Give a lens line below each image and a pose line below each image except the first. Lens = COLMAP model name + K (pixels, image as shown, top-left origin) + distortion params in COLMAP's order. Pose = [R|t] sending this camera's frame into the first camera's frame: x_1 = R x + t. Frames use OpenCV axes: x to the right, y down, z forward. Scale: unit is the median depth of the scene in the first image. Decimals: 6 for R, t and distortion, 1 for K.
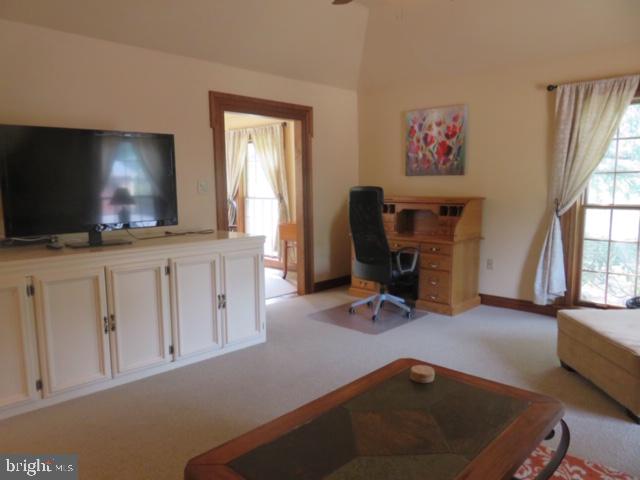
lens RADIAL K [[476.4, 0, 321.1], [0, 476.4, 241.7], [0, 0, 1]] dist [-0.012236, 0.002983]
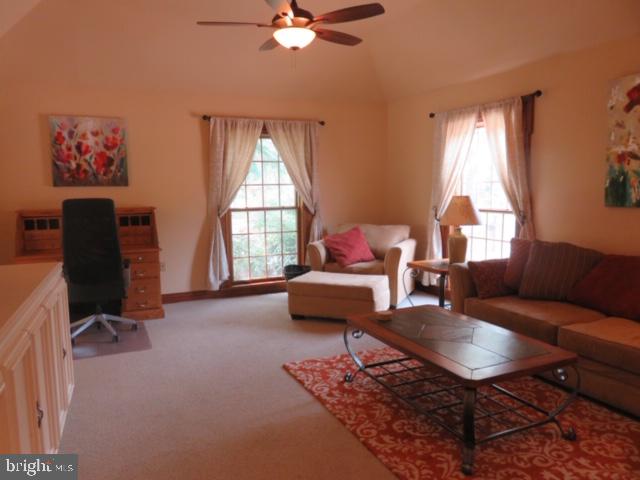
lens RADIAL K [[476.4, 0, 319.1], [0, 476.4, 241.3], [0, 0, 1]] dist [-0.012236, 0.002983]
pose [[0.385678, -0.100779, 0.917113, -0.496189], [0.118932, 0.991154, 0.058900, -0.032046], [-0.914936, 0.086357, 0.394252, 0.216858]]
